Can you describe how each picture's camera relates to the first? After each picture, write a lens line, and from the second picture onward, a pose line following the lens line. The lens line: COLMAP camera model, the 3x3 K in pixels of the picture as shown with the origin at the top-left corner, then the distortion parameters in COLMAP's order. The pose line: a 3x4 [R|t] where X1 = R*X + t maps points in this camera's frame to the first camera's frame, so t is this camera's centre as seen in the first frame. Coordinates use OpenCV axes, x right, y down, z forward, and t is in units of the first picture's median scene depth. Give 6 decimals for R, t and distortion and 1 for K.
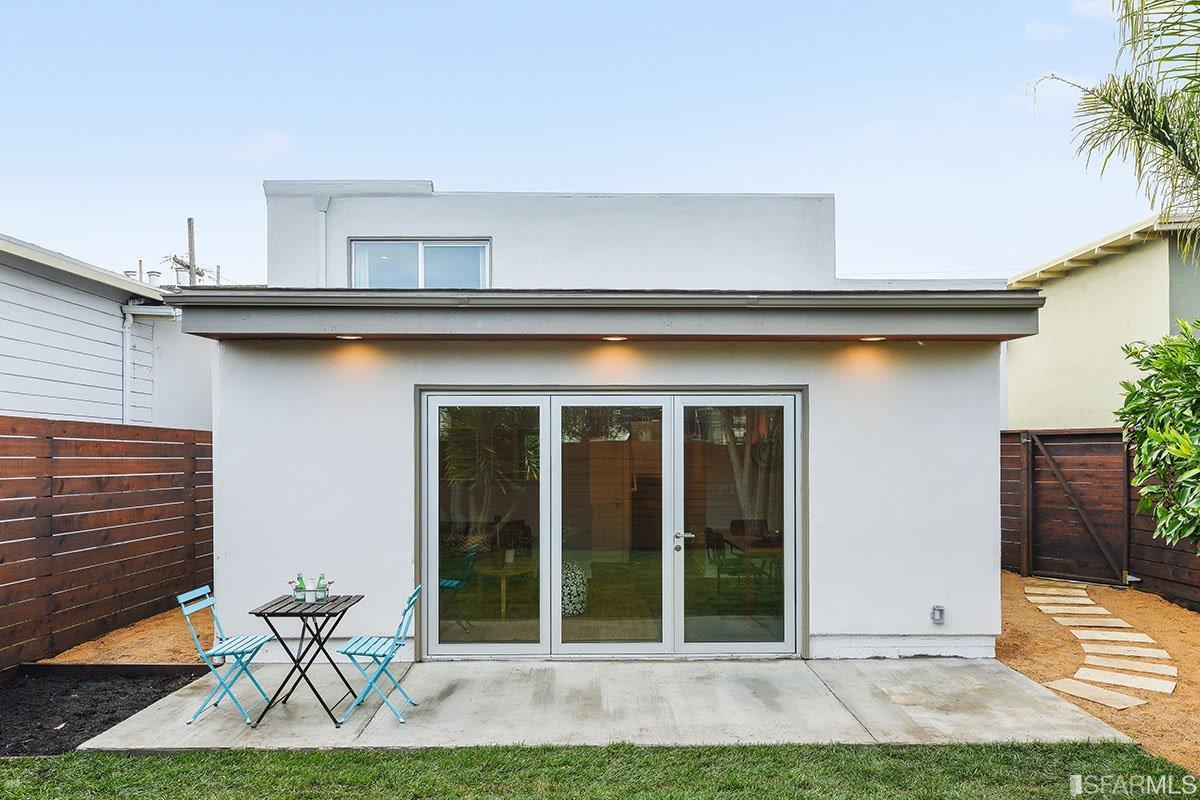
lens RADIAL K [[805.4, 0, 602.3], [0, 805.4, 460.3], [0, 0, 1]] dist [0.000671, -0.001986]
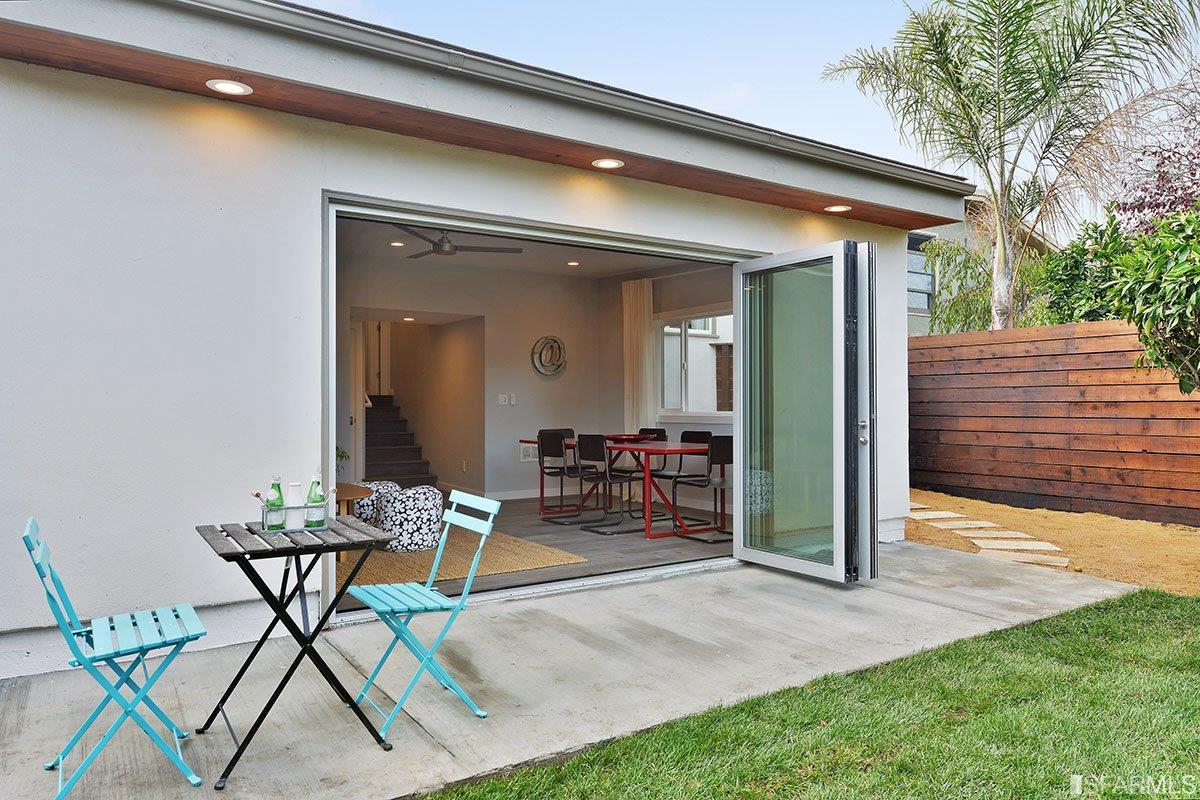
lens RADIAL K [[801.1, 0, 600.0], [0, 801.1, 400.0], [0, 0, 1]] dist [0.010317, 0.002093]
pose [[0.846235, 0.001333, 0.532809, -0.392767], [0.003382, 0.999963, -0.007872, 0.078478], [-0.532799, 0.008463, 0.846199, 0.362927]]
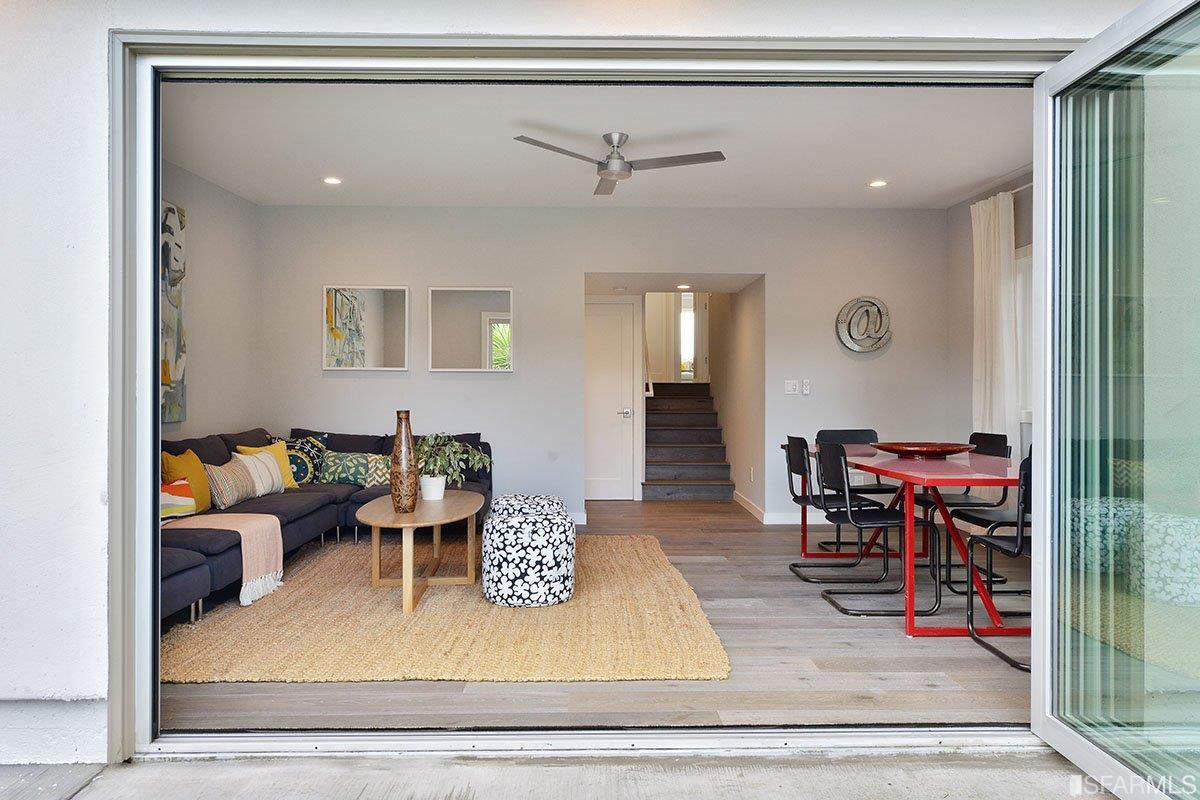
lens RADIAL K [[789.3, 0, 600.0], [0, 789.3, 400.0], [0, 0, 1]] dist [0.004881, -0.000751]
pose [[0.999996, 0.001326, -0.002678, -0.001779], [-0.001319, 0.999996, 0.002553, 0.079728], [0.002681, -0.002550, 0.999993, 0.646607]]
